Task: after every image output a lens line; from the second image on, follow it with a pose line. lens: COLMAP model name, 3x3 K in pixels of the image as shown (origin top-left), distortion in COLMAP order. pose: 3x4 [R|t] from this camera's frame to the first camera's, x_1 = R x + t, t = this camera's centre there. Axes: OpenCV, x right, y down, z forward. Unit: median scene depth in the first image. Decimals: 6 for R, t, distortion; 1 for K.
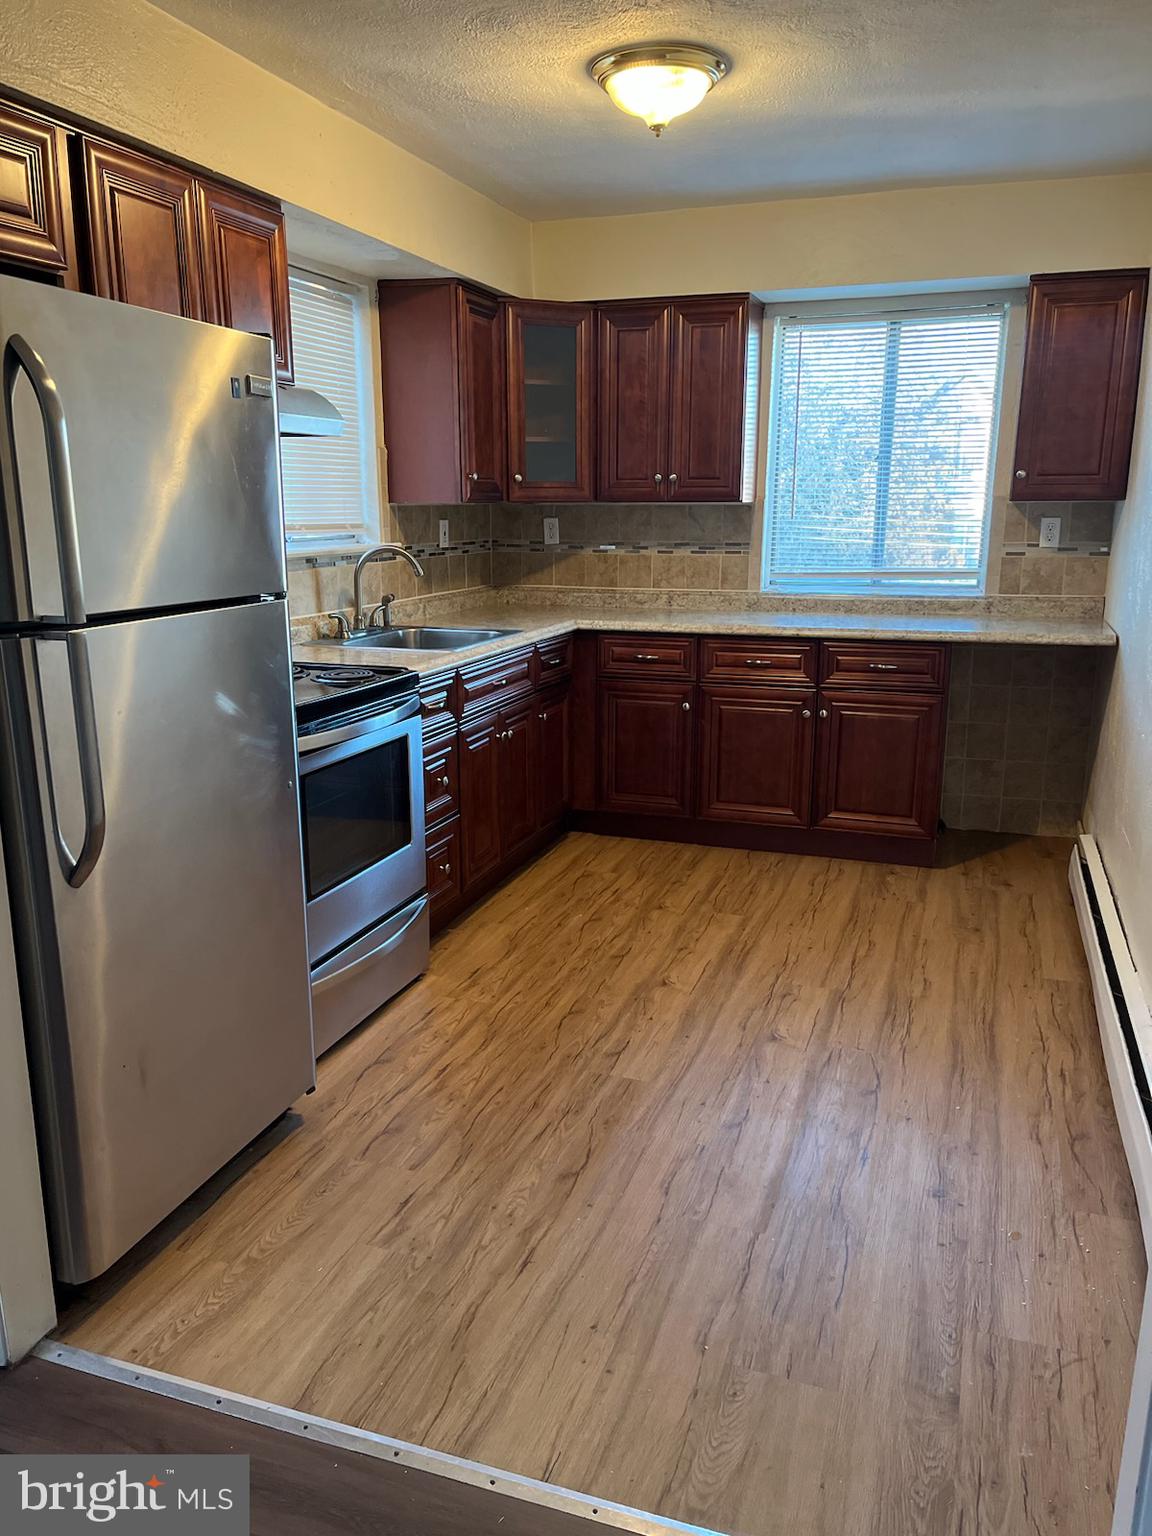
lens RADIAL K [[1086.9, 0, 576.0], [0, 1086.9, 768.0], [0, 0, 1]] dist [0.067362, -0.076095]
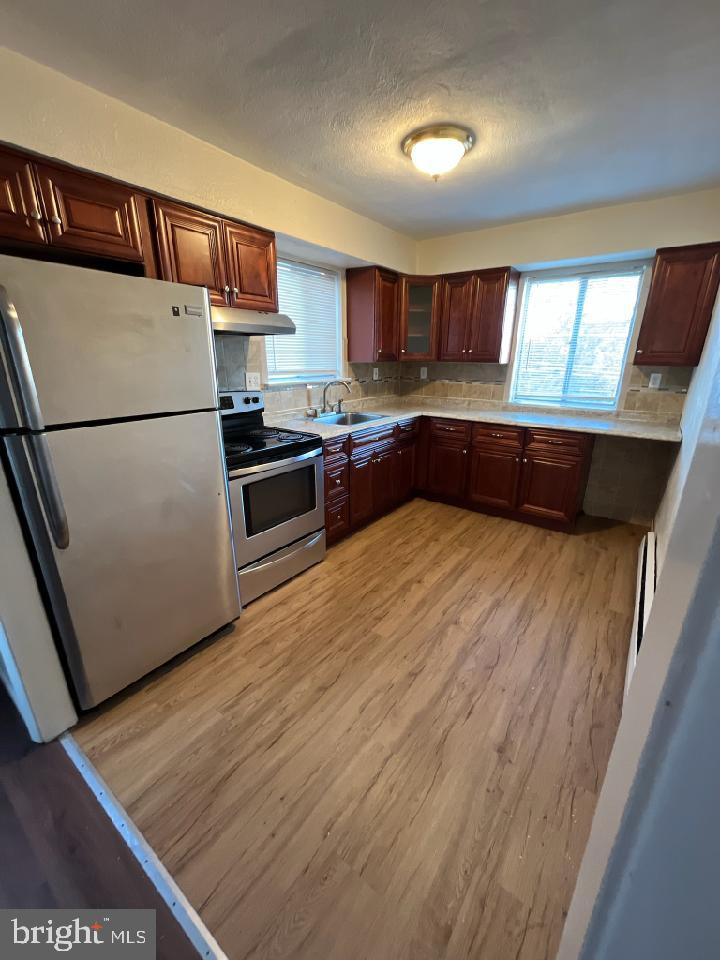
lens RADIAL K [[382.7, 0, 352.8], [0, 382.7, 482.8], [0, 0, 1]] dist [-0.001378, -0.000129]
pose [[0.960040, 0.095112, -0.263204, 0.110839], [-0.074863, 0.993483, 0.085944, -0.051002], [0.269663, -0.062805, 0.960904, 0.172726]]
